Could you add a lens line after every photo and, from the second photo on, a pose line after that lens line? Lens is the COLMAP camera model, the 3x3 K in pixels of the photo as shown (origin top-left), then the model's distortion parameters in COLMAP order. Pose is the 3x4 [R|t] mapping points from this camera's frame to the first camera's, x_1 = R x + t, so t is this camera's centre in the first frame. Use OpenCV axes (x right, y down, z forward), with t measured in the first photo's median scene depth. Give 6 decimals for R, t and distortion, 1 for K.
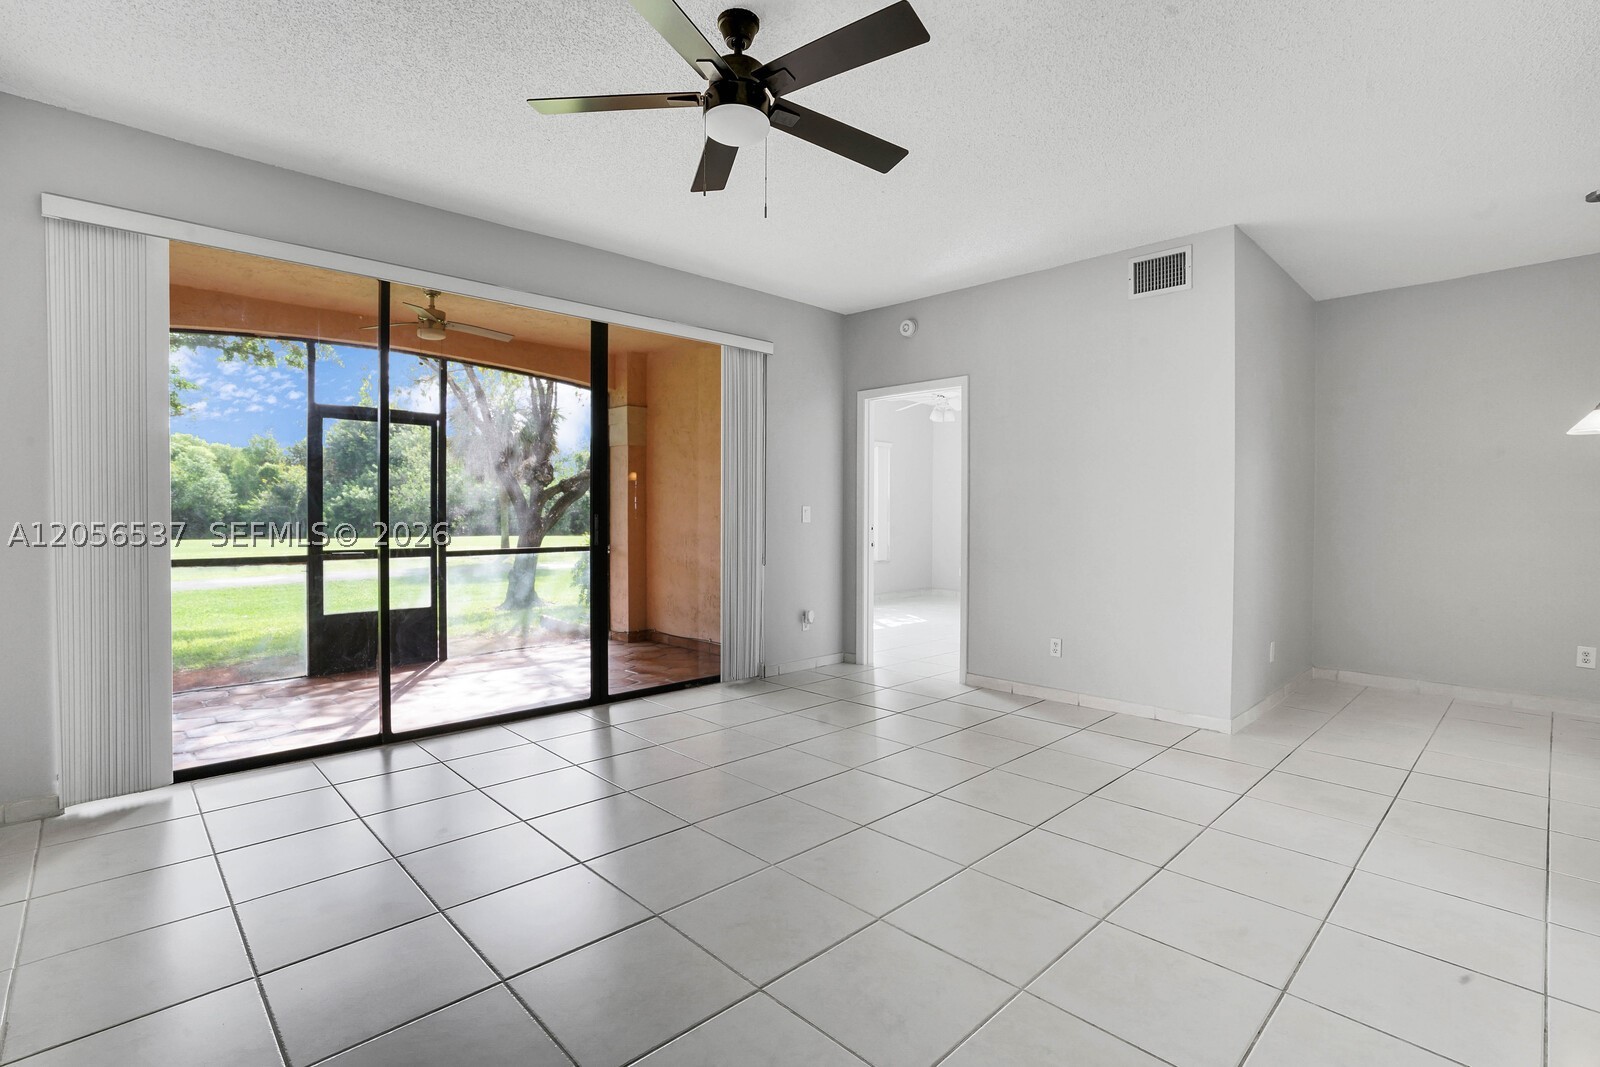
lens RADIAL K [[759.6, 0, 797.5], [0, 759.6, 526.8], [0, 0, 1]] dist [-0.037514, 0.014346]
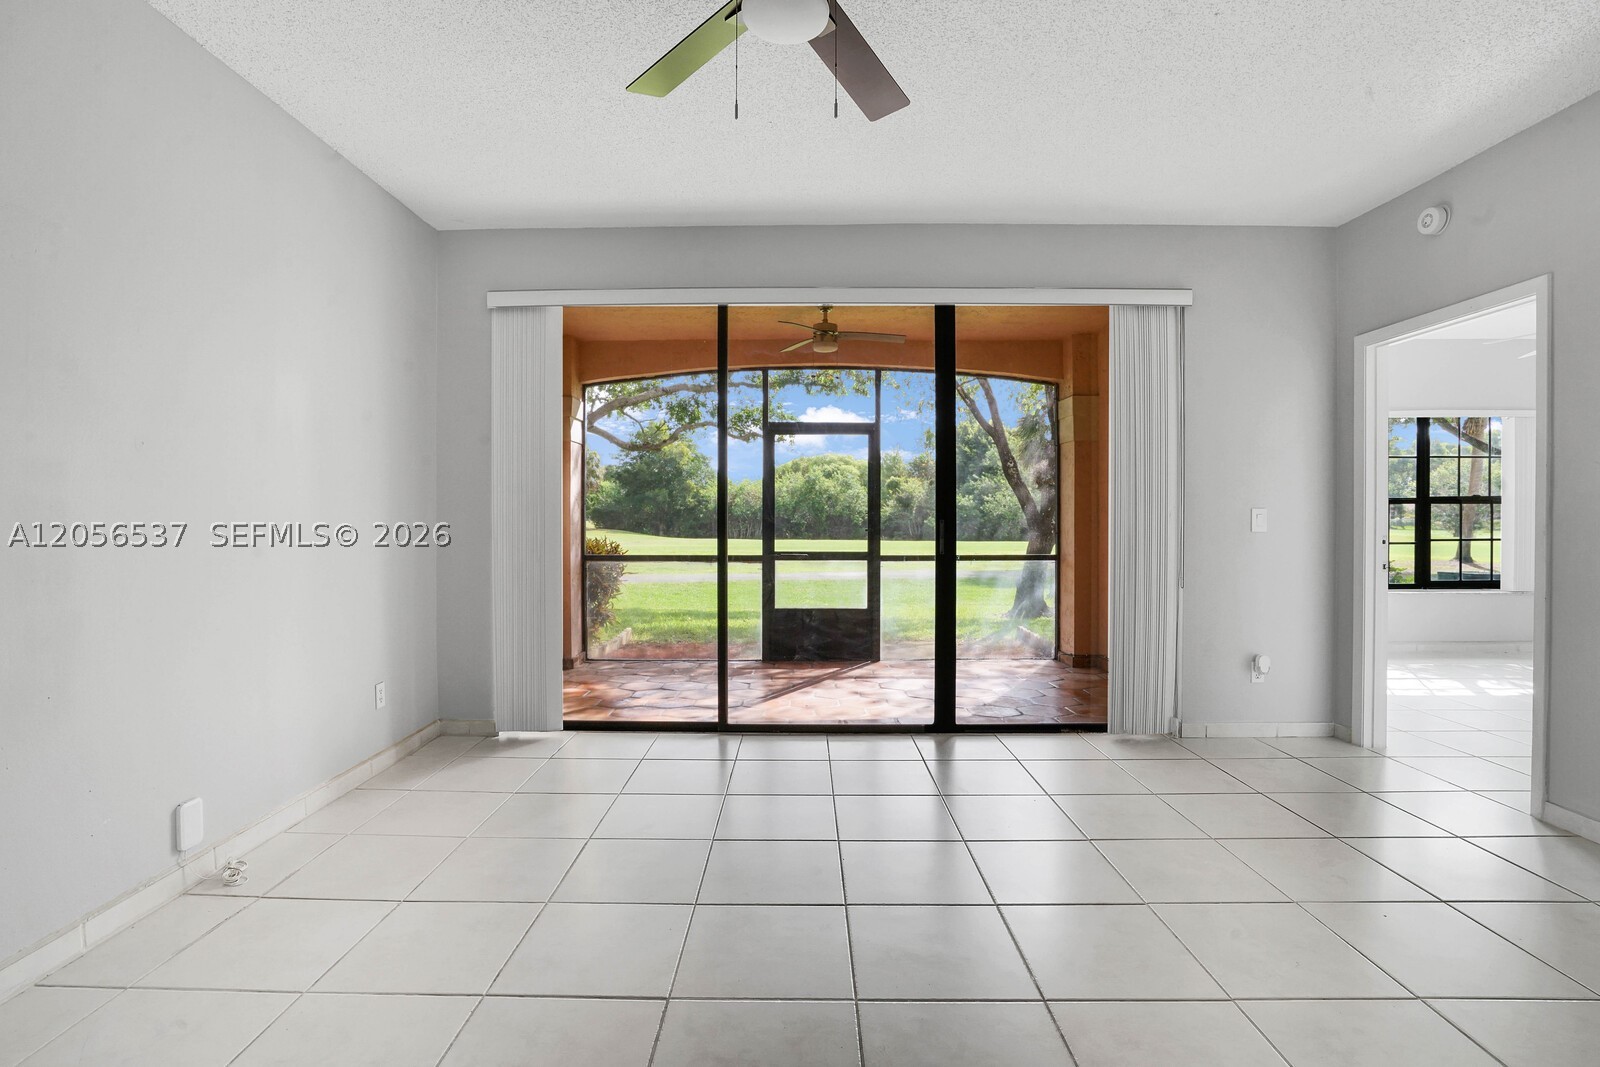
lens RADIAL K [[759.6, 0, 791.5], [0, 759.6, 523.3], [0, 0, 1]] dist [-0.037514, 0.014346]
pose [[0.713801, 0.002763, -0.700344, 0.200542], [-0.010841, 0.999916, -0.007105, -0.003437], [0.700265, 0.012664, 0.713771, 0.199504]]
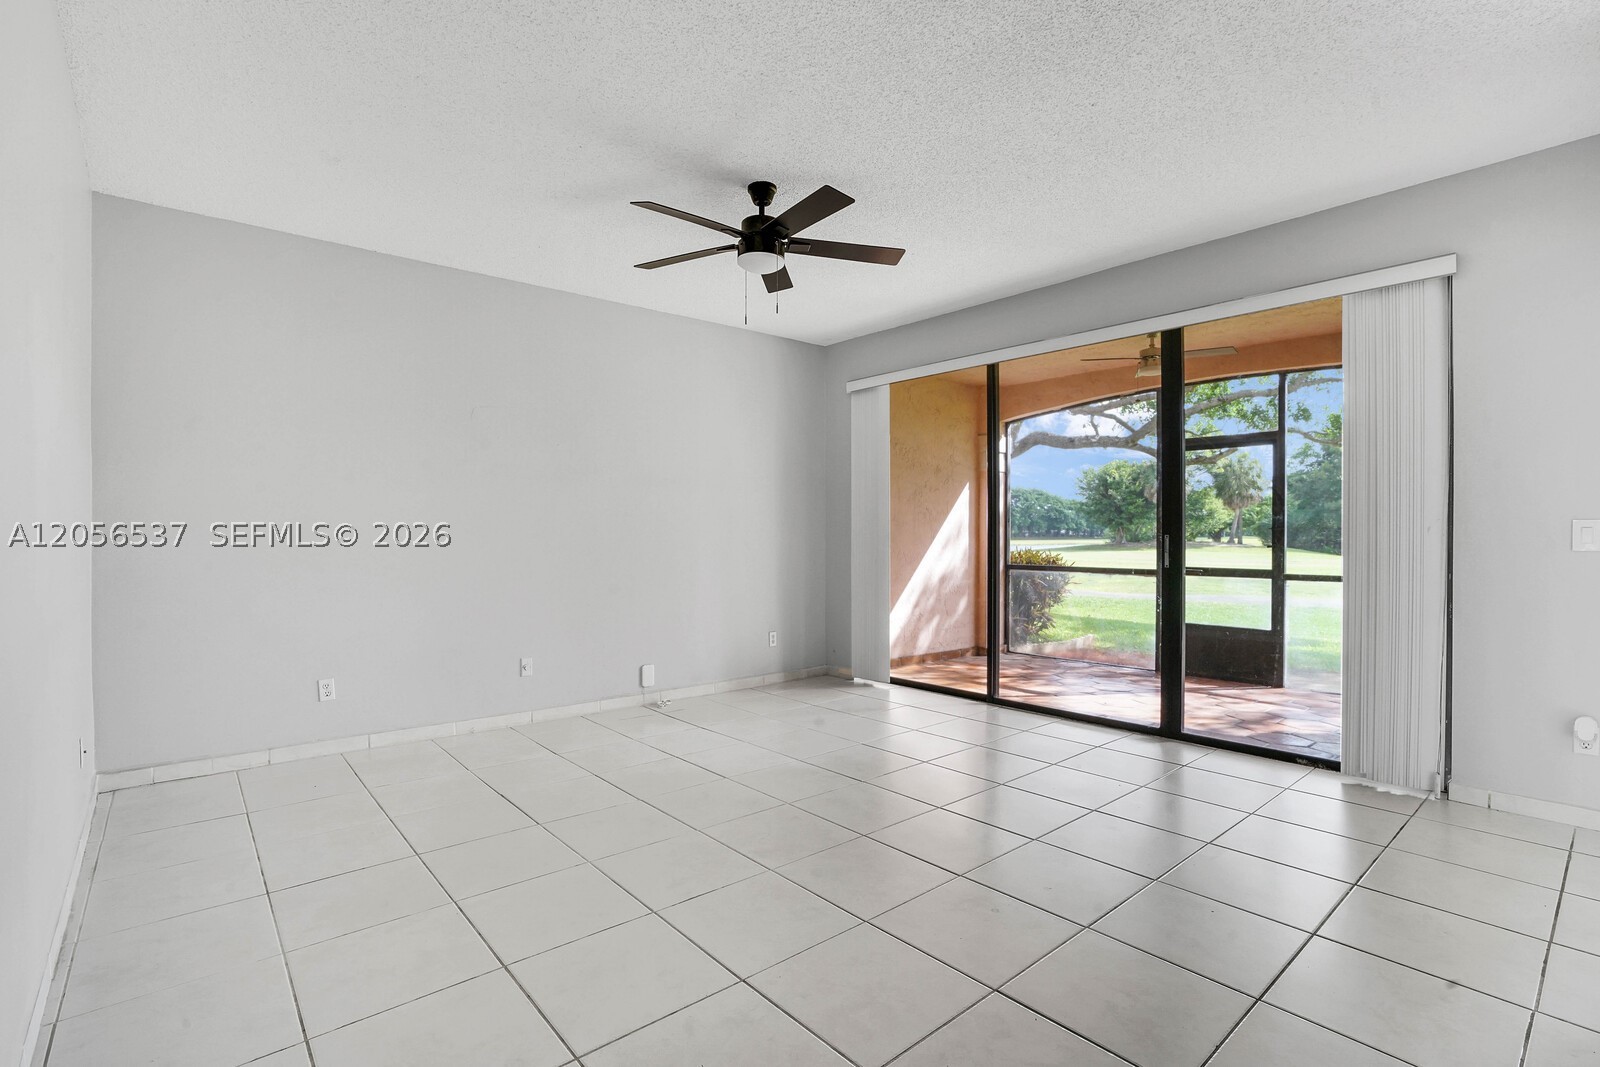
lens RADIAL K [[759.6, 0, 799.7], [0, 759.6, 543.0], [0, 0, 1]] dist [-0.037514, 0.014346]
pose [[-0.050328, 0.009580, -0.998687, 0.583939], [-0.017101, 0.999799, 0.010452, -0.006834], [0.998586, 0.017605, -0.050154, 0.500337]]
